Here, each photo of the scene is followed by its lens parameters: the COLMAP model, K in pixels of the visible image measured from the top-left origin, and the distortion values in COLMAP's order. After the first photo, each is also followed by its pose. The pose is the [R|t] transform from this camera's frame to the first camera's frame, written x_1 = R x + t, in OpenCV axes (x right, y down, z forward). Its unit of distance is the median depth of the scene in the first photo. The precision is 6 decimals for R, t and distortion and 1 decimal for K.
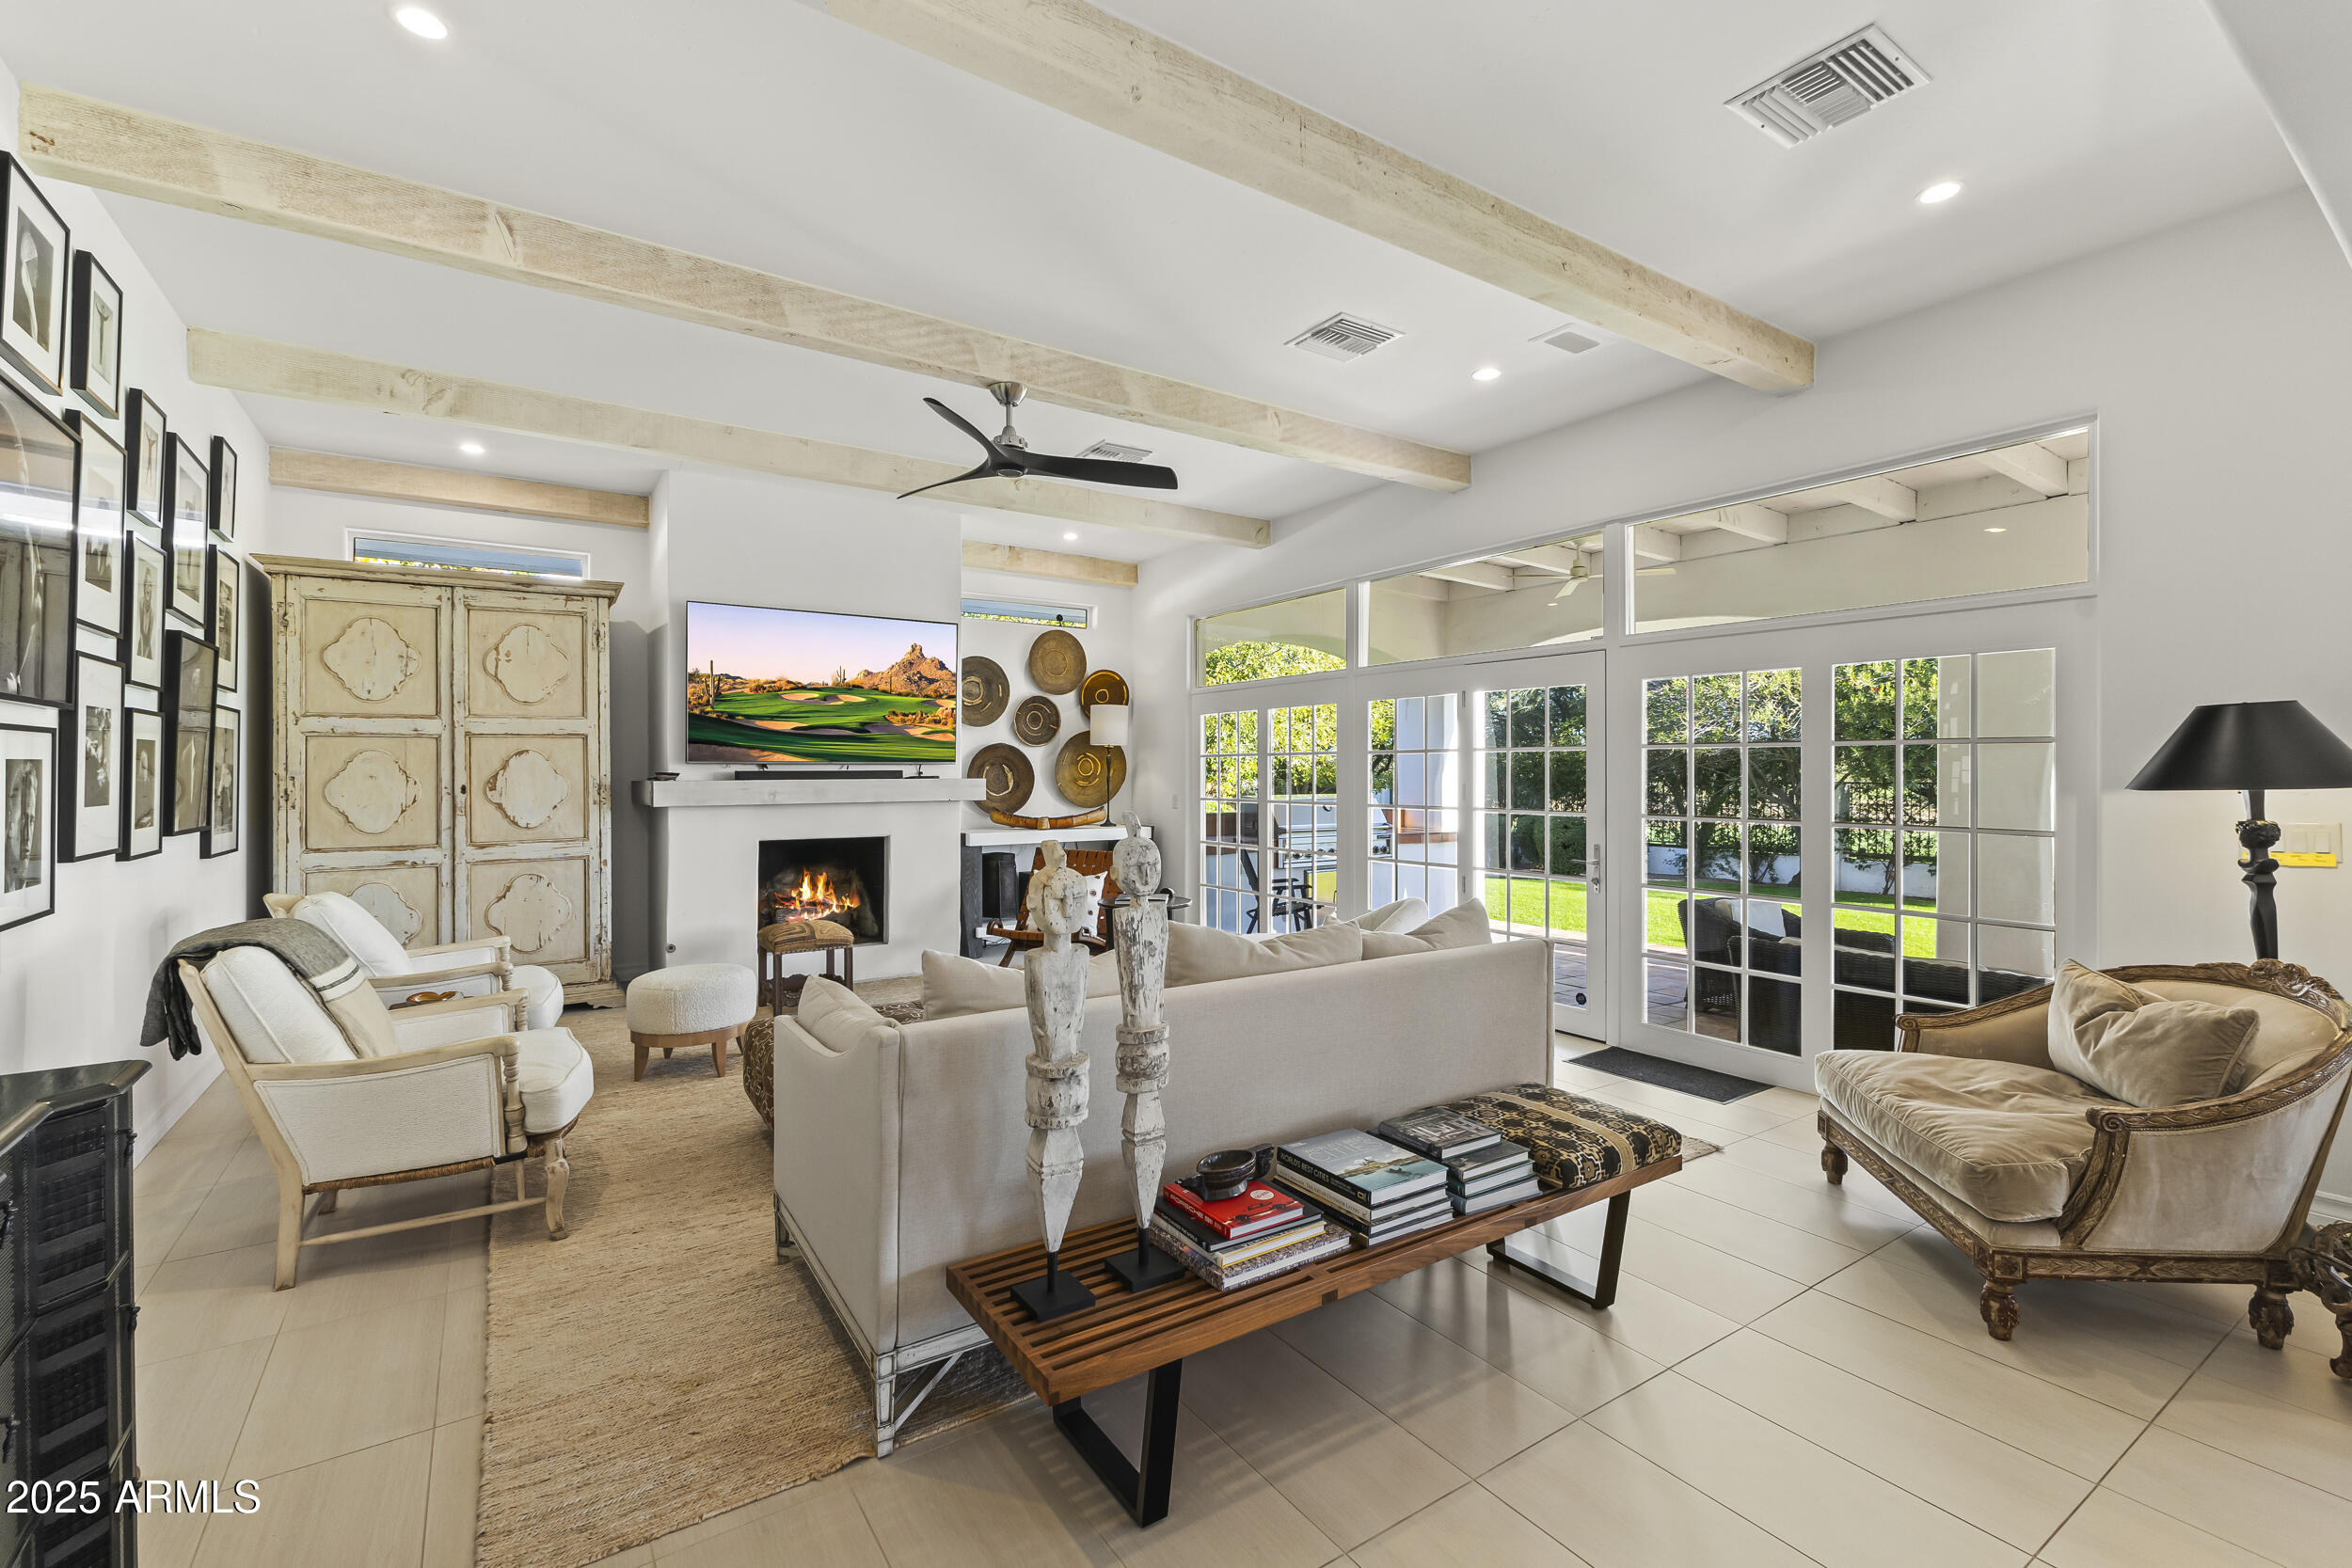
lens RADIAL K [[1019.3, 0, 1176.8], [0, 1019.3, 774.8], [0, 0, 1]] dist [0.010148, -0.003035]
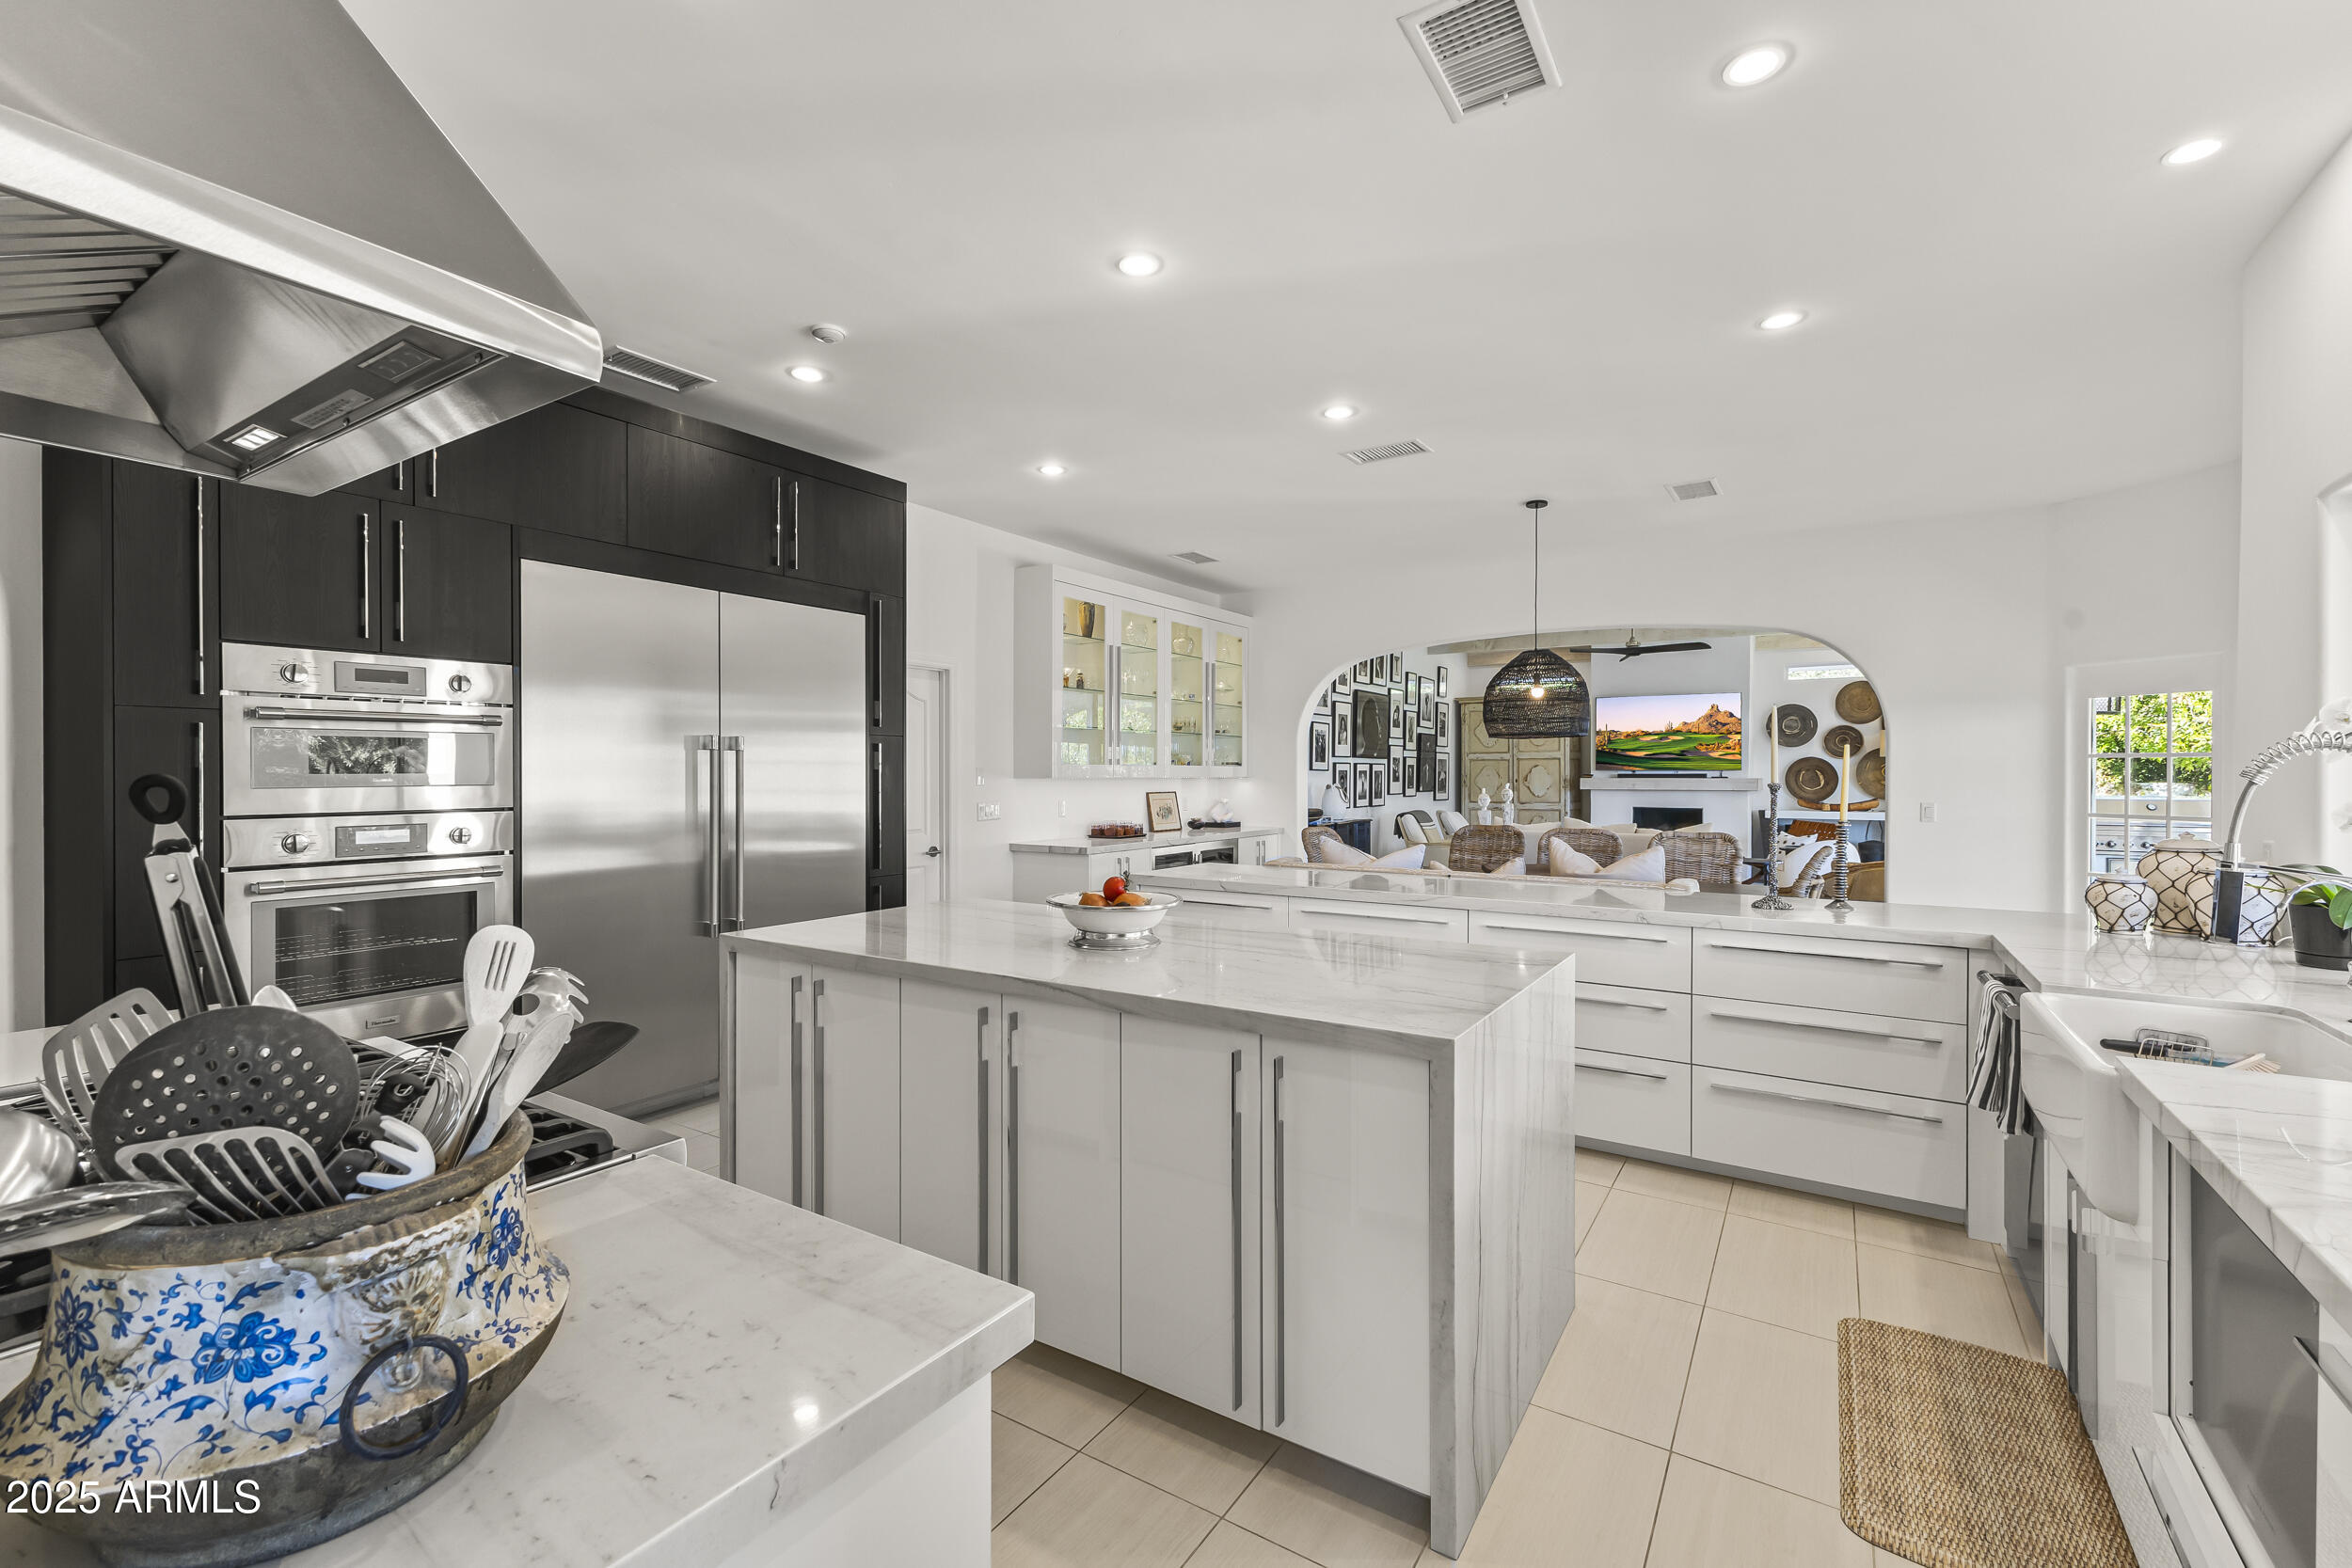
lens RADIAL K [[979.0, 0, 1174.3], [0, 979.0, 776.5], [0, 0, 1]] dist [0.001327, 0.000486]
pose [[0.386066, 0.006147, -0.922451, 1.210562], [-0.005878, 0.999974, 0.004203, -0.001009], [0.922453, 0.003800, 0.386092, -0.722204]]
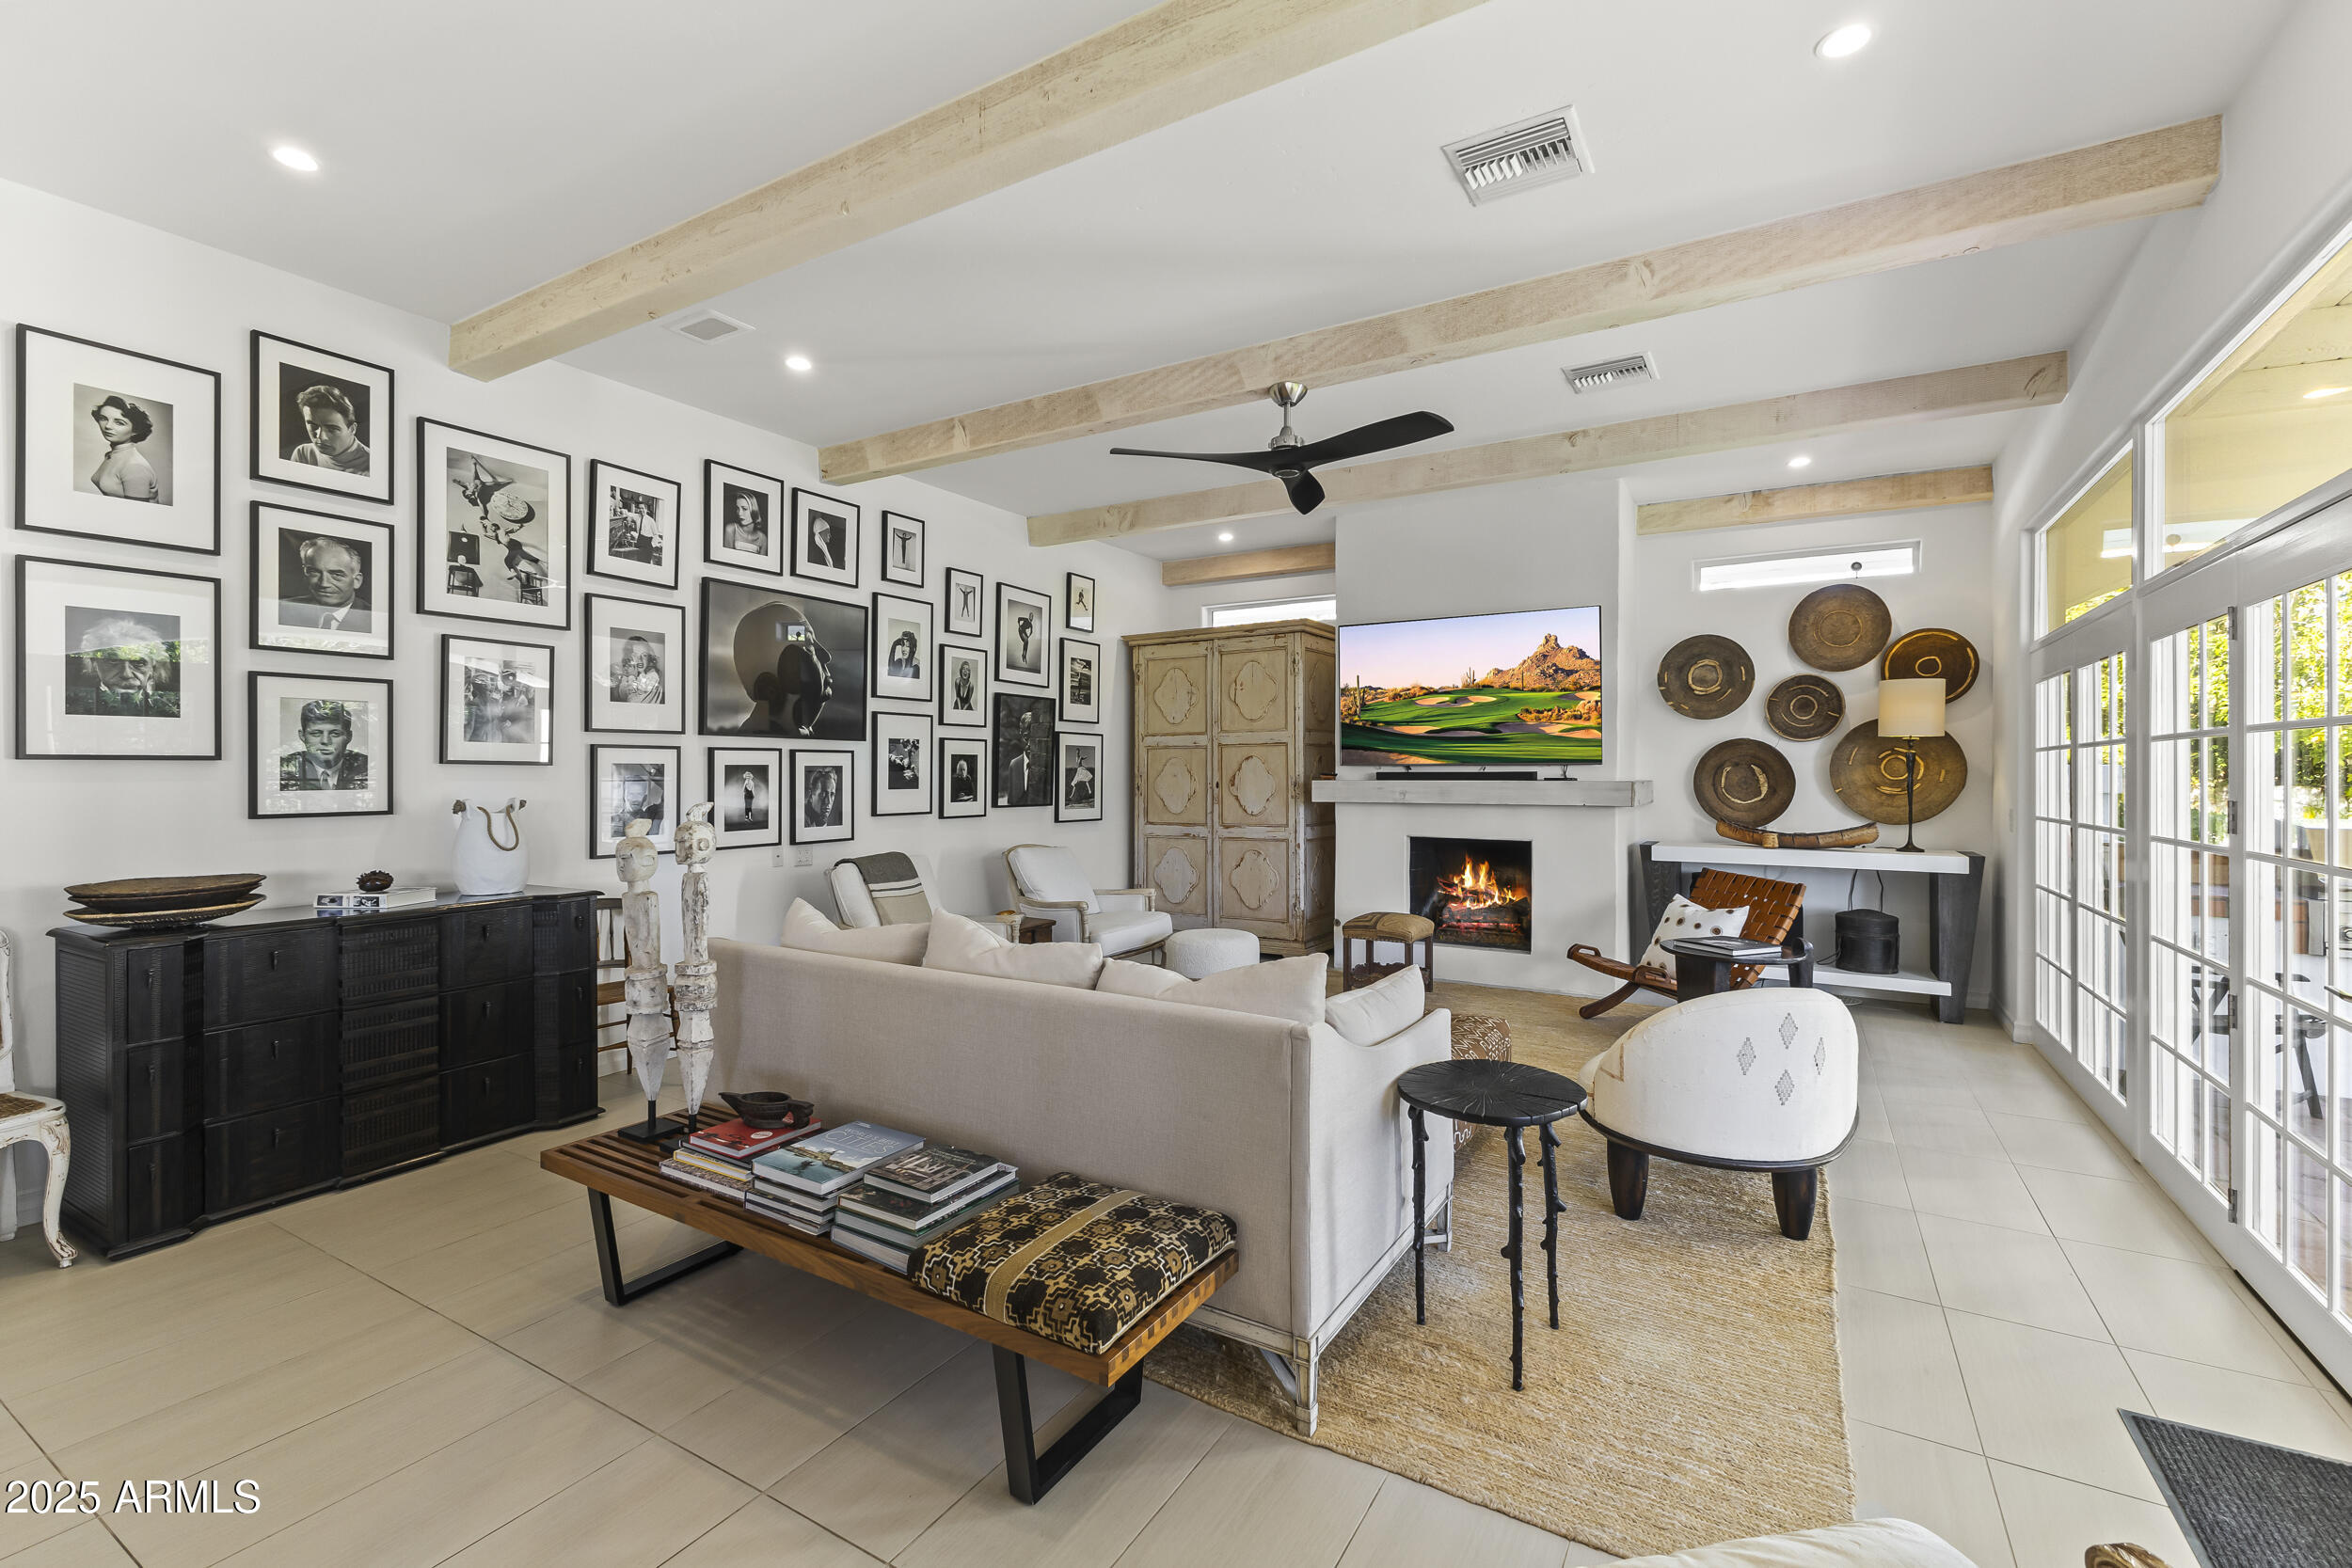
lens RADIAL K [[1014.0, 0, 1178.4], [0, 1014.0, 772.0], [0, 0, 1]] dist [0.008539, 0.000005]
pose [[0.428745, 0.000815, -0.903425, 0.511399], [-0.005140, 0.999986, -0.001538, -0.001012], [0.903411, 0.005303, 0.428743, 0.356903]]
